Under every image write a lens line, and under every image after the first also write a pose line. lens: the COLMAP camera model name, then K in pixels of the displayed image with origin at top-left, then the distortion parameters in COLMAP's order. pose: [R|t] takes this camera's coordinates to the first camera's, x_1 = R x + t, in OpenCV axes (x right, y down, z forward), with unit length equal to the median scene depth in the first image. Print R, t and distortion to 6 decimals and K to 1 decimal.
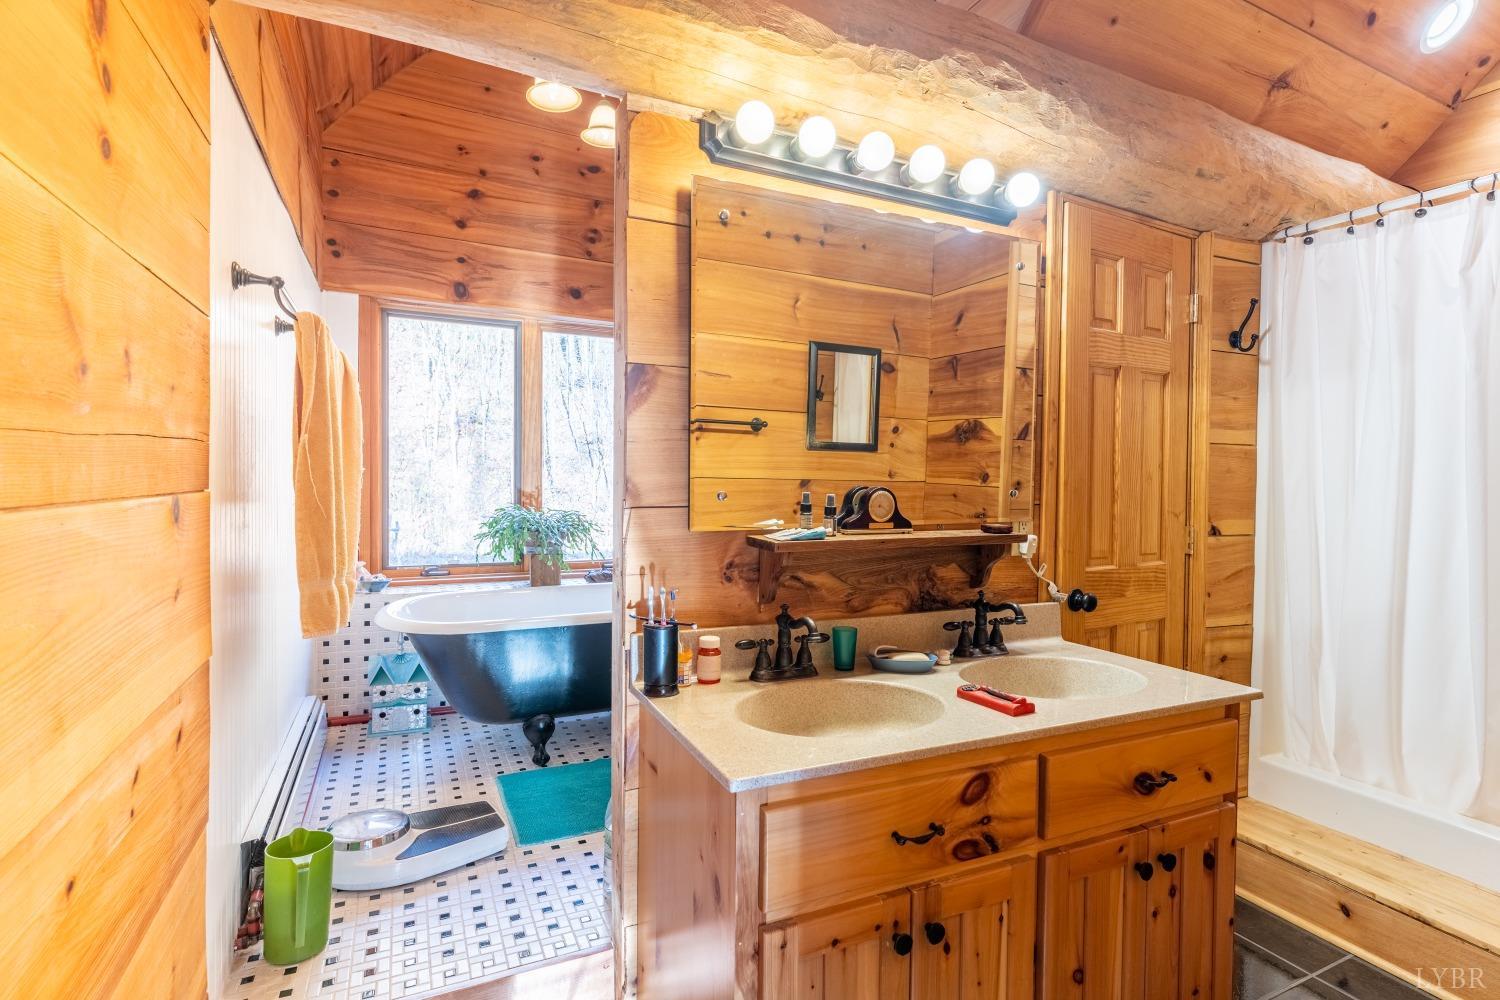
lens RADIAL K [[730.9, 0, 750.0], [0, 730.9, 500.0], [0, 0, 1]] dist [0.002330, -0.000314]
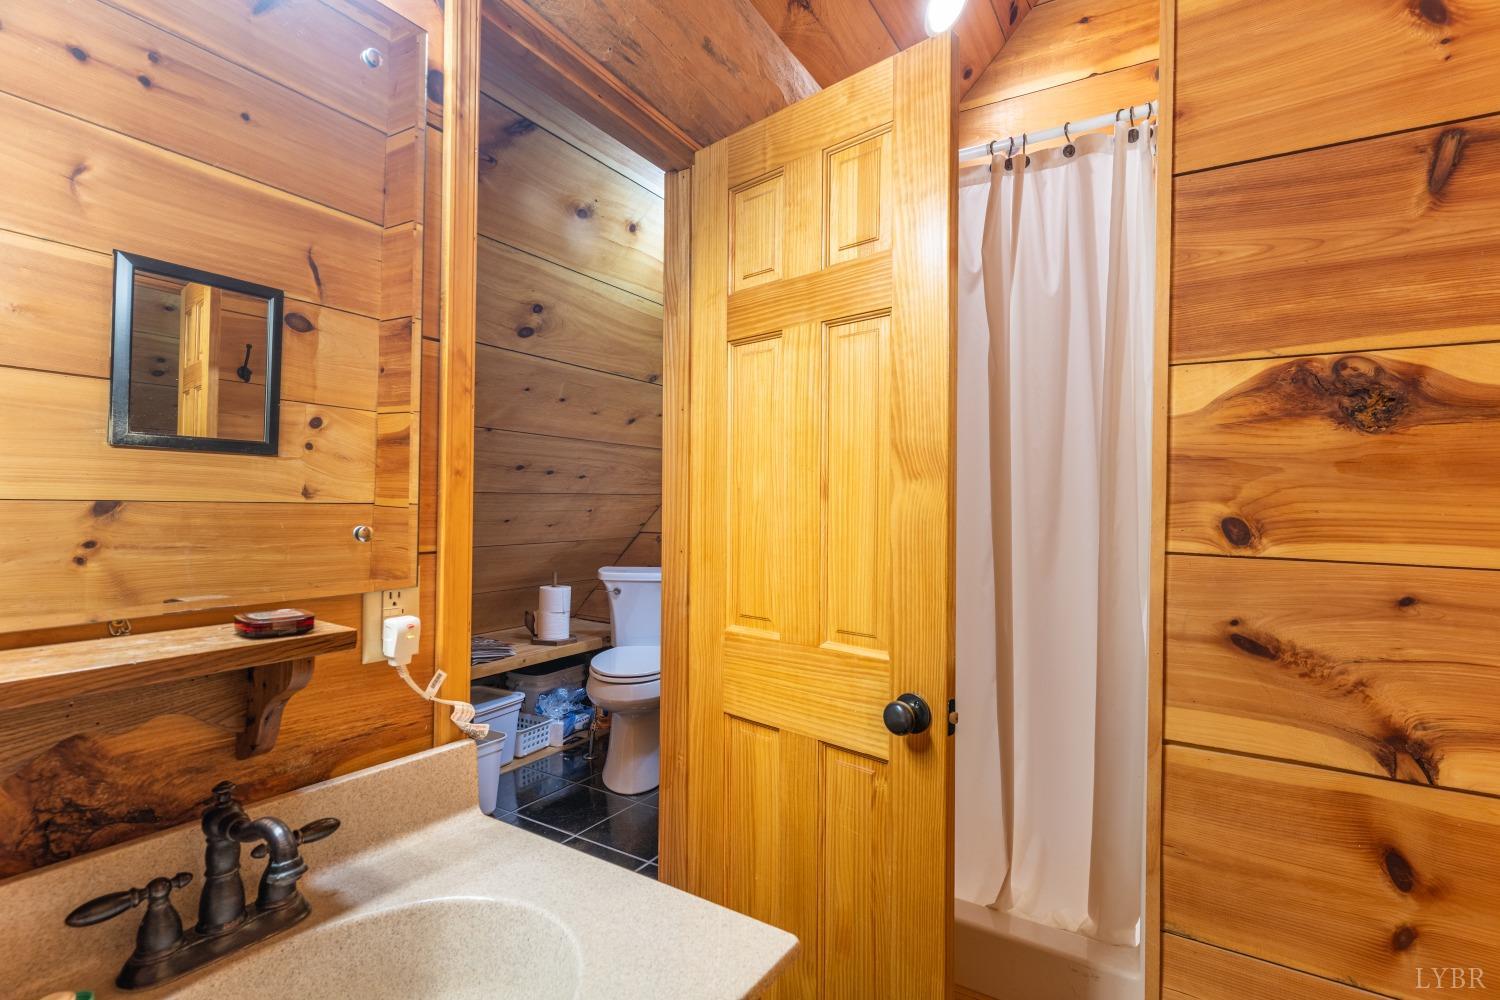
lens RADIAL K [[710.7, 0, 750.0], [0, 710.7, 500.0], [0, 0, 1]] dist [0.001702, -0.000496]
pose [[0.845245, 0.002755, 0.534372, 0.214693], [0.011025, 0.999684, -0.022593, -0.011552], [-0.534265, 0.024988, 0.844948, 0.313568]]
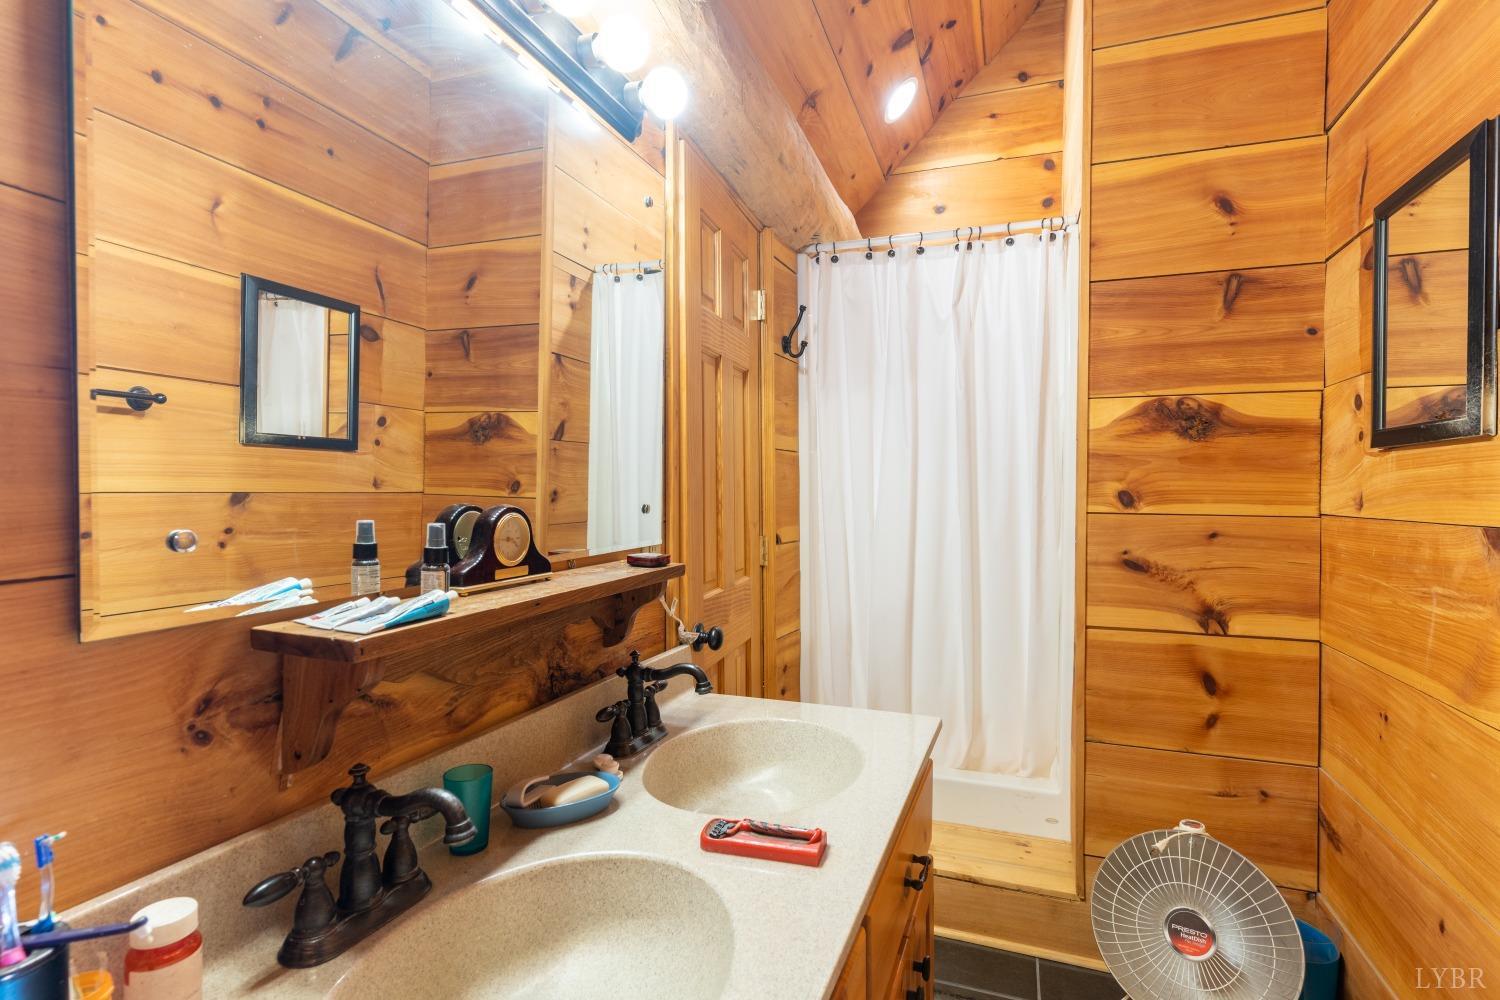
lens RADIAL K [[730.9, 0, 750.0], [0, 730.9, 500.0], [0, 0, 1]] dist [0.002330, -0.000314]
pose [[0.719007, -0.022447, 0.694641, -0.050025], [0.028873, 0.999580, 0.002415, -0.010776], [-0.694403, 0.018320, 0.719353, 0.260147]]
